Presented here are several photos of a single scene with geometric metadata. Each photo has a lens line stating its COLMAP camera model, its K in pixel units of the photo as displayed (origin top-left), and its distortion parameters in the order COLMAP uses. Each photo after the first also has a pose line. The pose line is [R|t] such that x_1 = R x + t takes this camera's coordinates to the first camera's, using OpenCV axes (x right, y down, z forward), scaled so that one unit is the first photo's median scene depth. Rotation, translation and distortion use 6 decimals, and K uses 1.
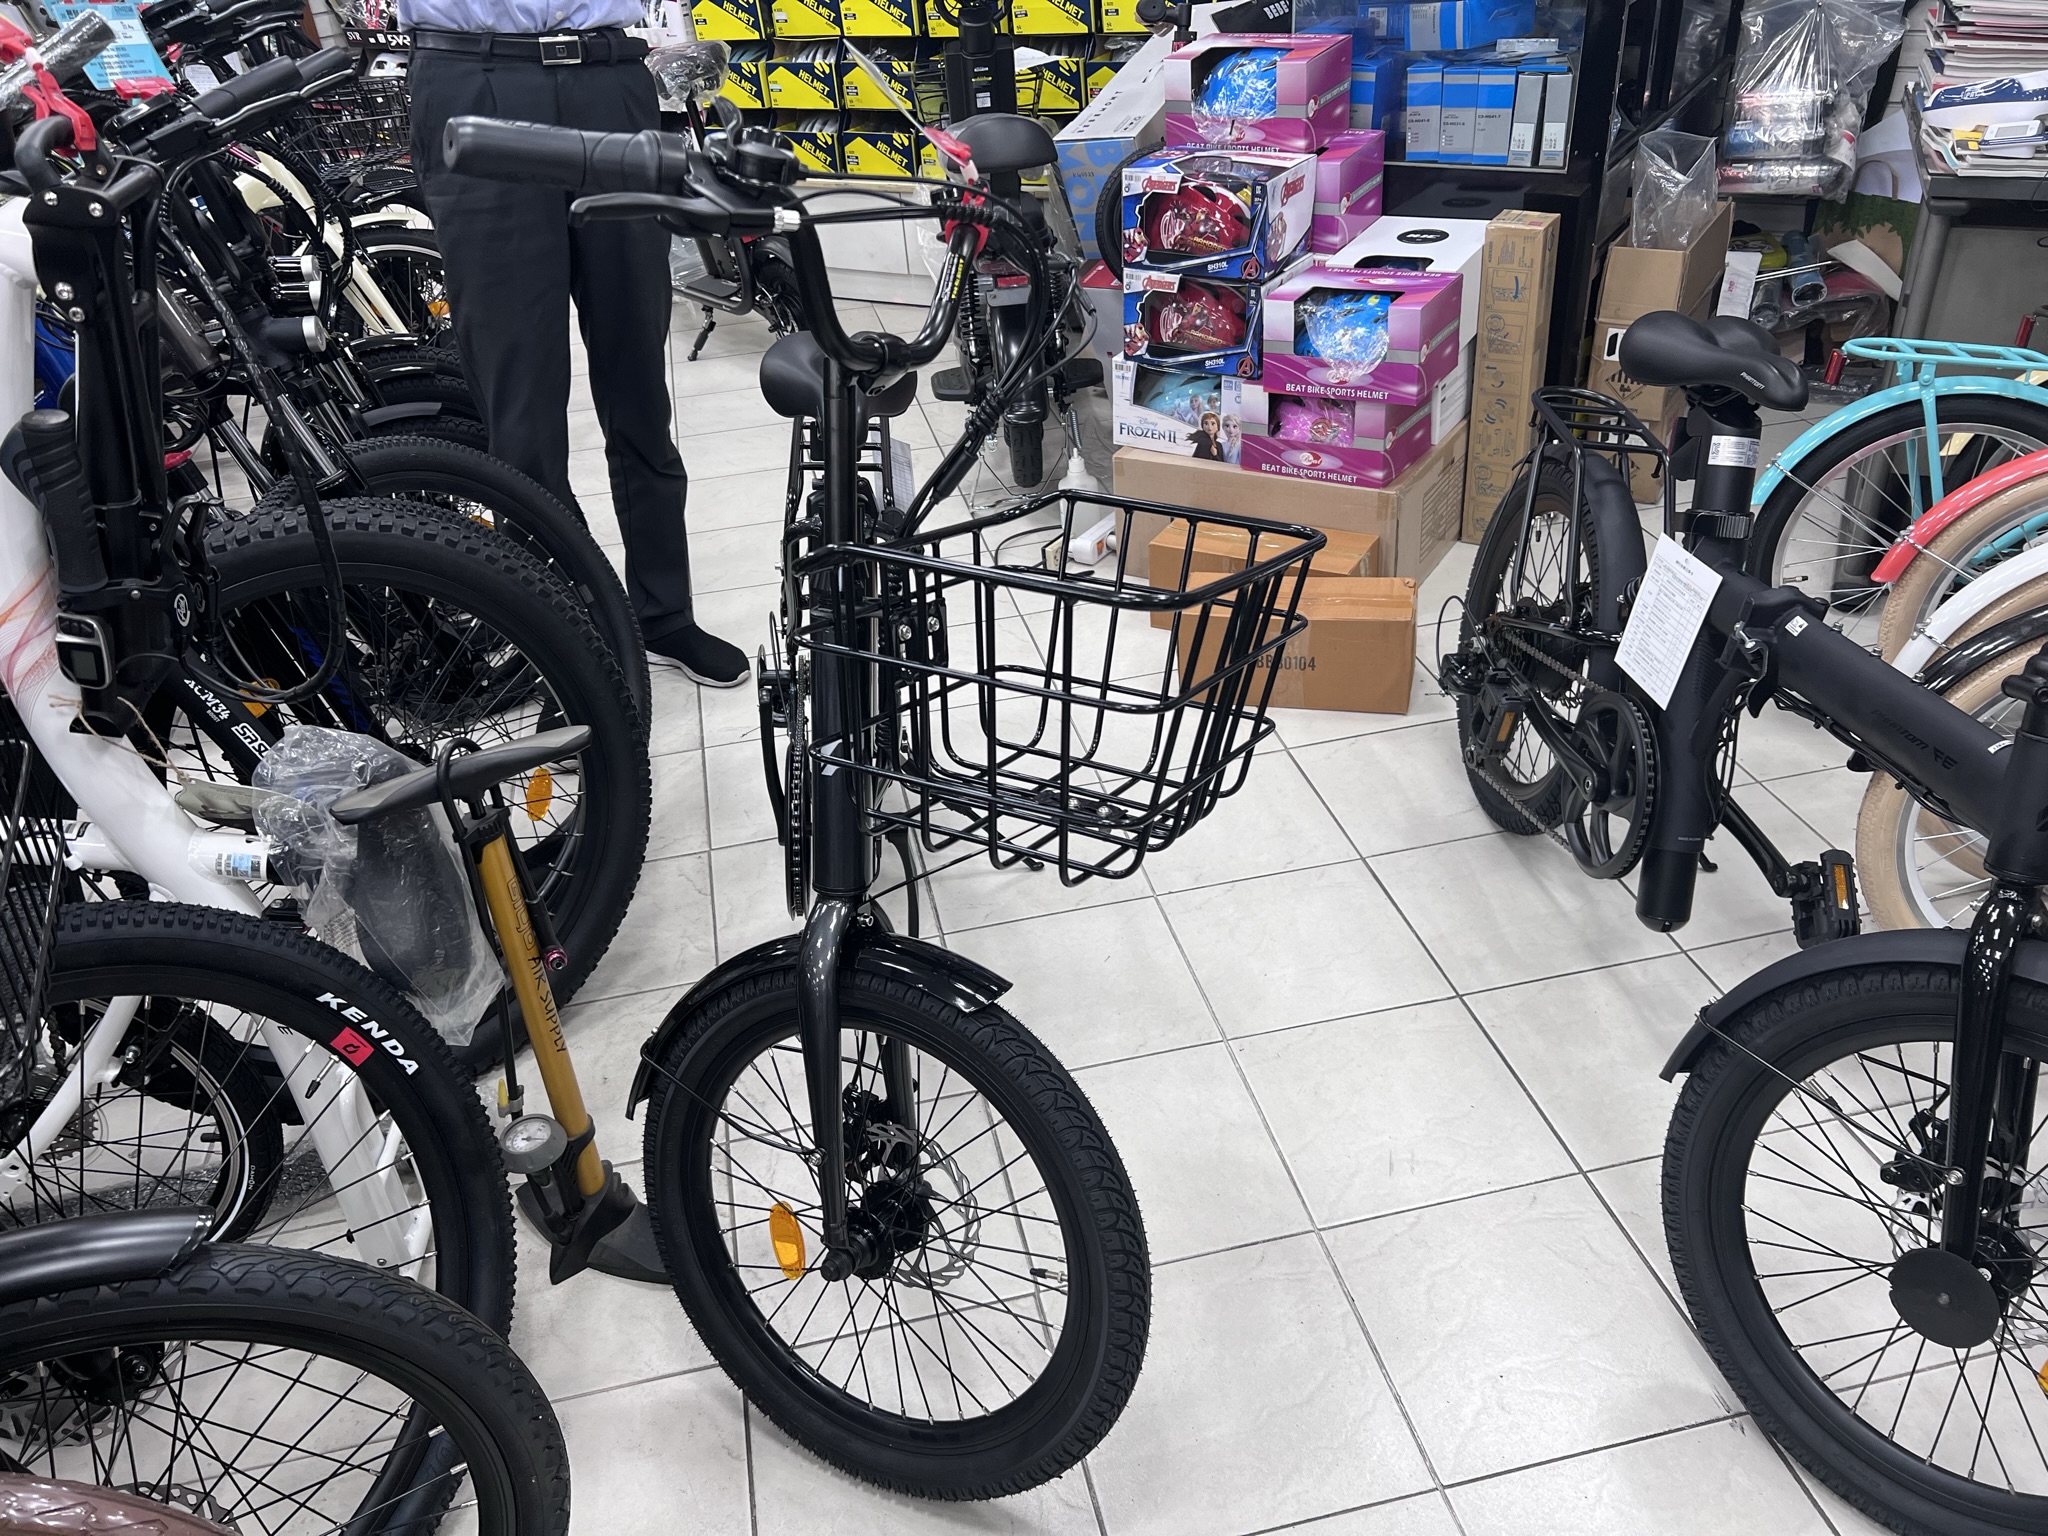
lens RADIAL K [[1555.8, 0, 1024.0], [0, 1555.8, 768.0], [0, 0, 1]] dist [0.037959, -0.000347]
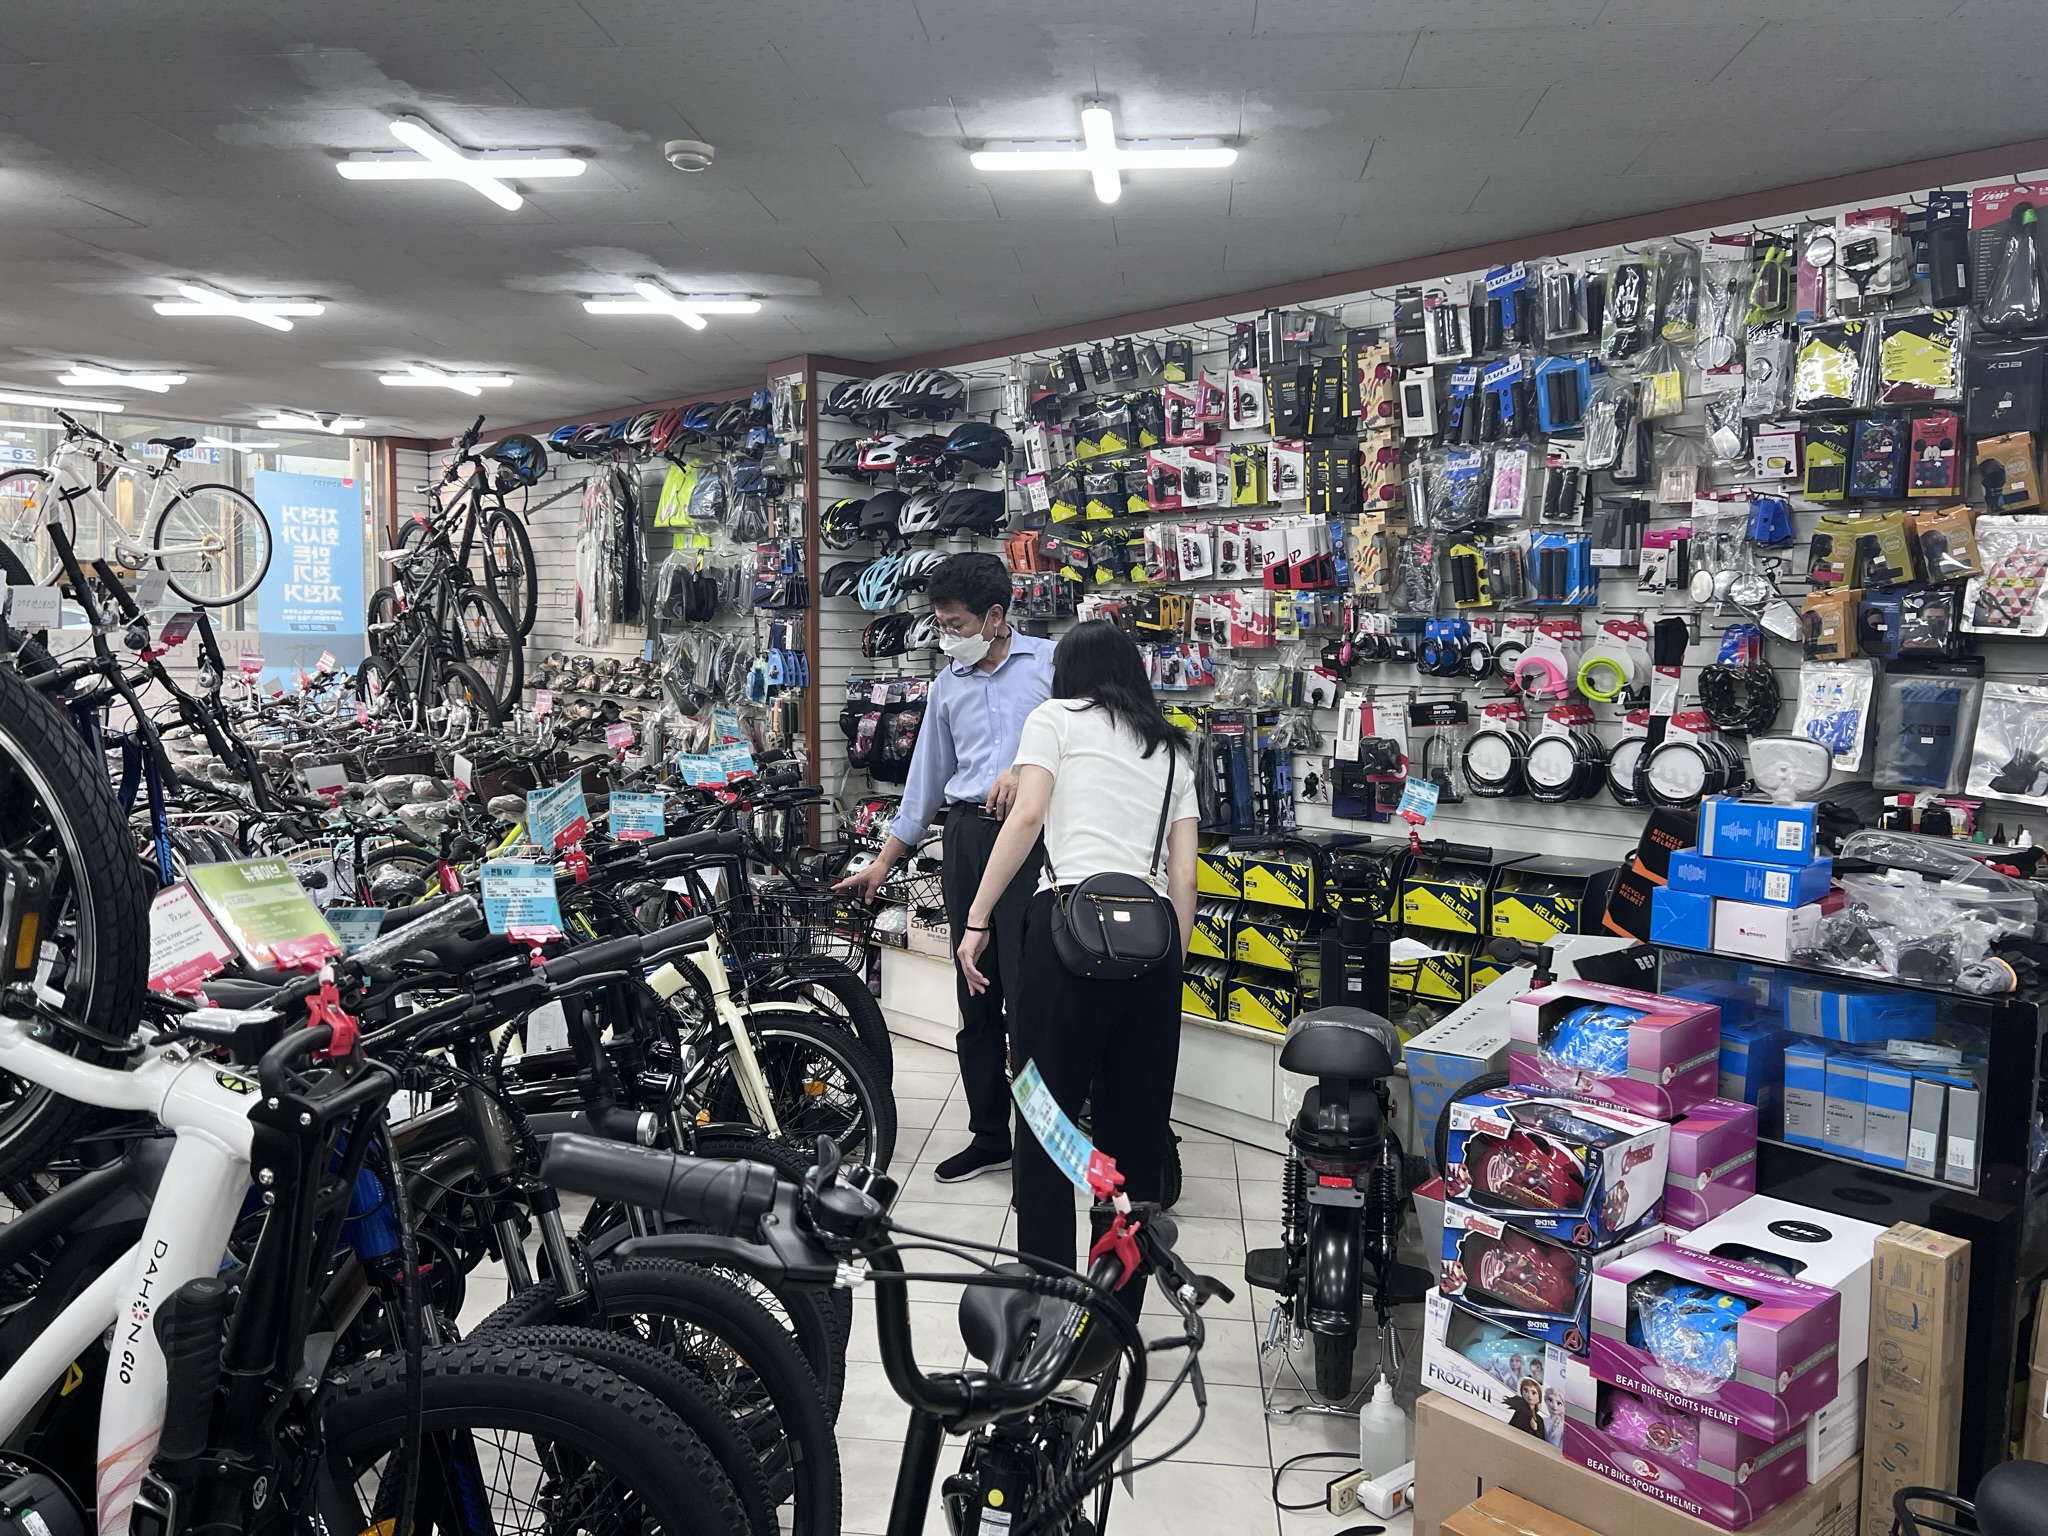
lens RADIAL K [[1570.3, 0, 1024.0], [0, 1570.3, 768.0], [0, 0, 1]] dist [-0.002738, 0.012215]
pose [[0.947813, 0.112469, -0.298331, 0.075885], [-0.236126, 0.876363, -0.419800, -0.093988], [0.214232, 0.468335, 0.857185, 0.024899]]
